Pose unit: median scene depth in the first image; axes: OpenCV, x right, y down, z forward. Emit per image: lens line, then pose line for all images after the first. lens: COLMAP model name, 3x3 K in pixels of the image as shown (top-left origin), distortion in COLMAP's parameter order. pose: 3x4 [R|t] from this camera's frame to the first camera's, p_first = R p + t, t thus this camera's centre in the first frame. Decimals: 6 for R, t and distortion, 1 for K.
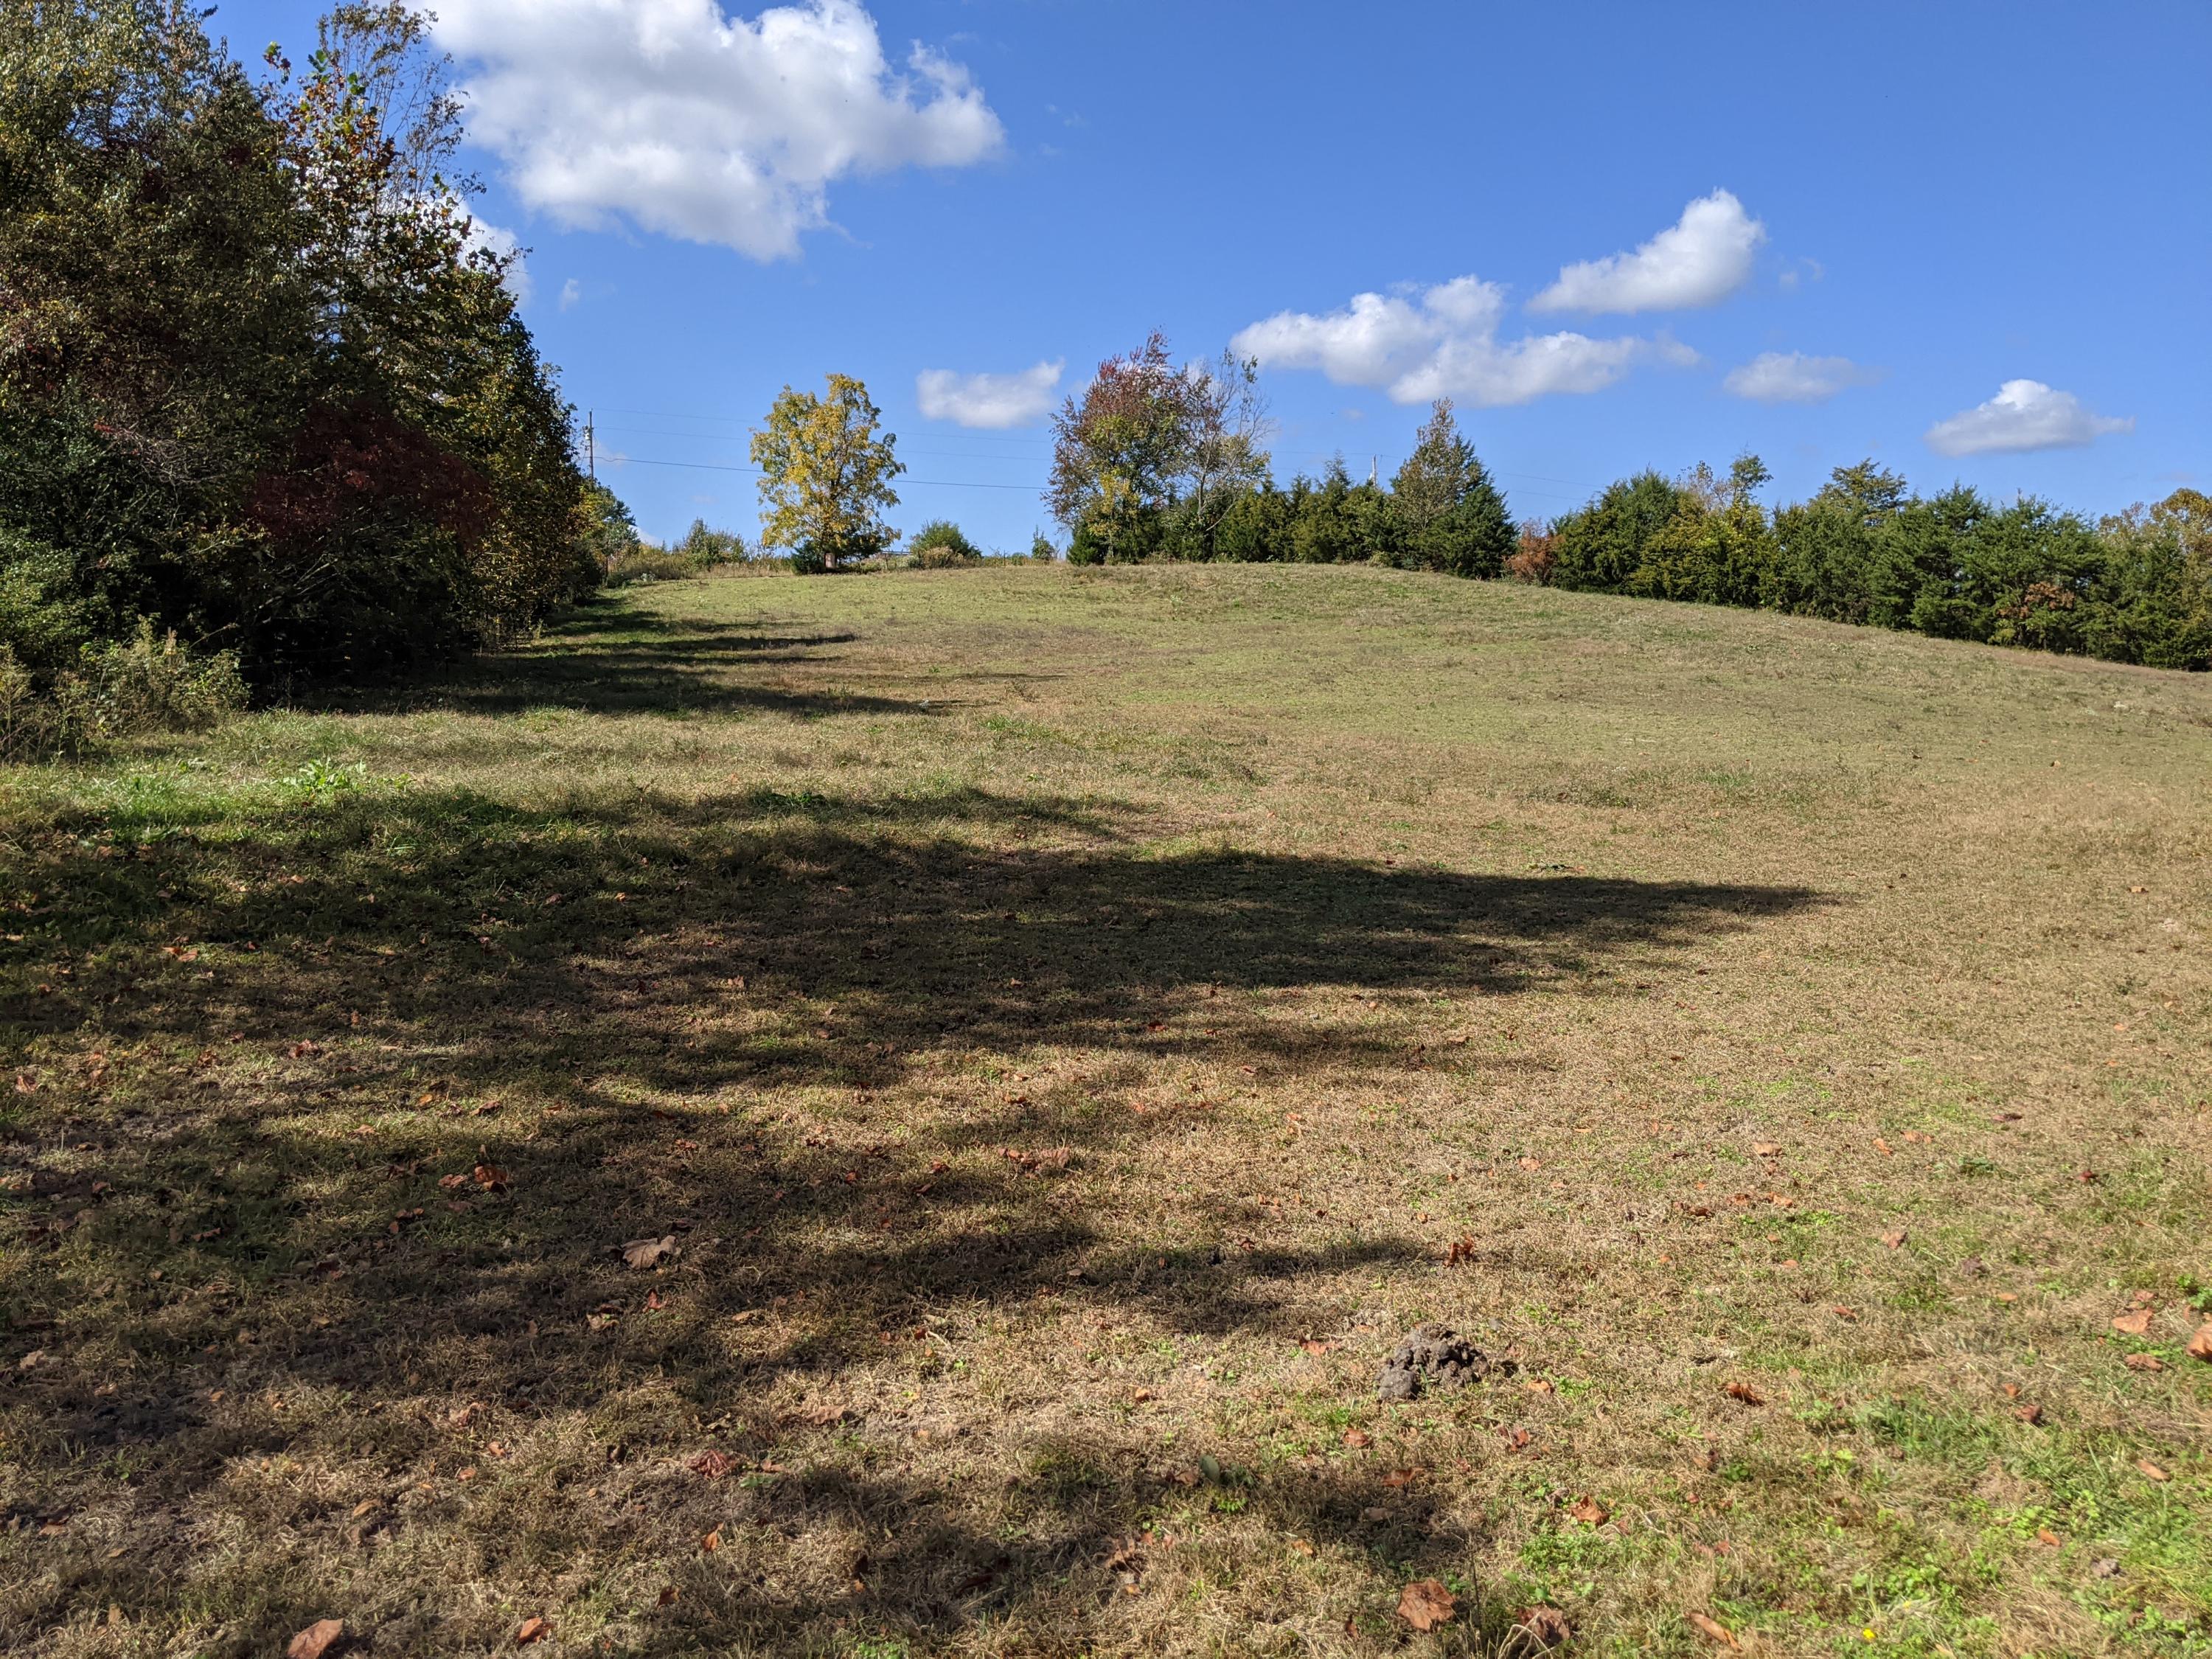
lens RADIAL K [[1760.0, 0, 1106.5], [0, 1760.0, 827.8], [0, 0, 1]] dist [0.079573, -0.126955]
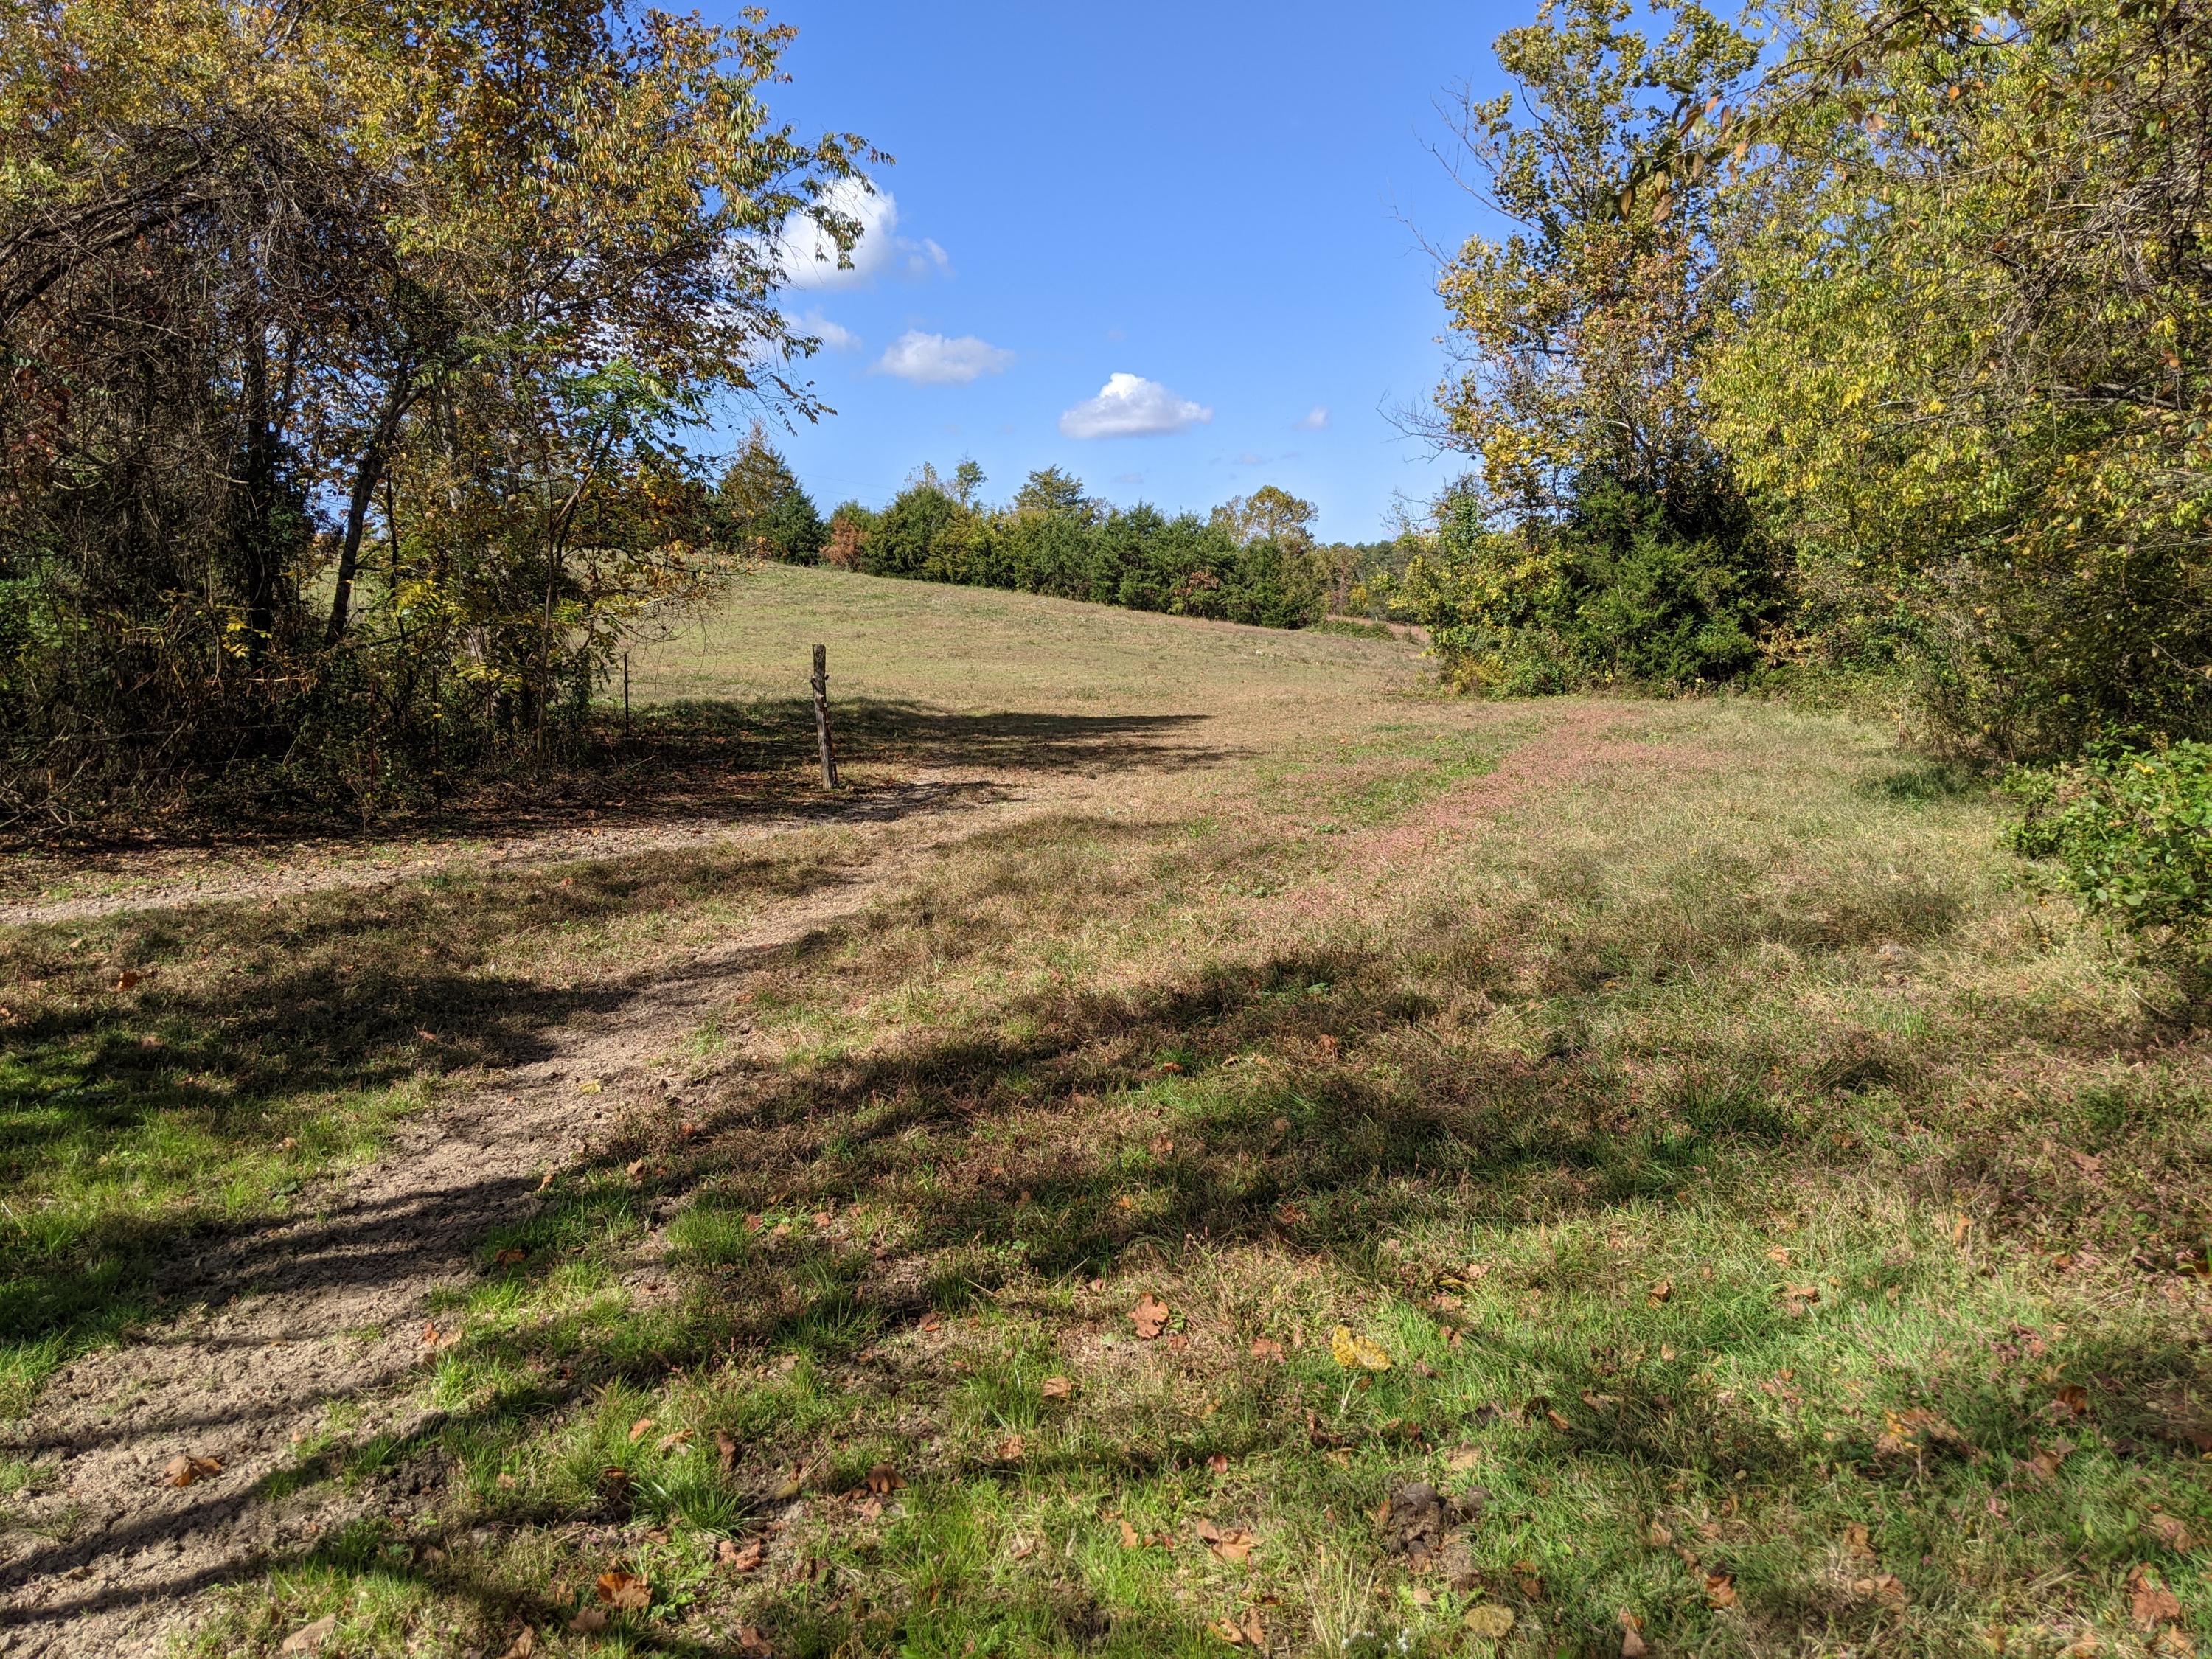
lens RADIAL K [[1760.0, 0, 1106.5], [0, 1760.0, 827.8], [0, 0, 1]] dist [0.079573, -0.126955]
pose [[0.899548, -0.069686, 0.431227, -0.167000], [0.061868, 0.997567, 0.032146, 0.019404], [-0.432417, -0.002238, 0.901671, -0.250395]]
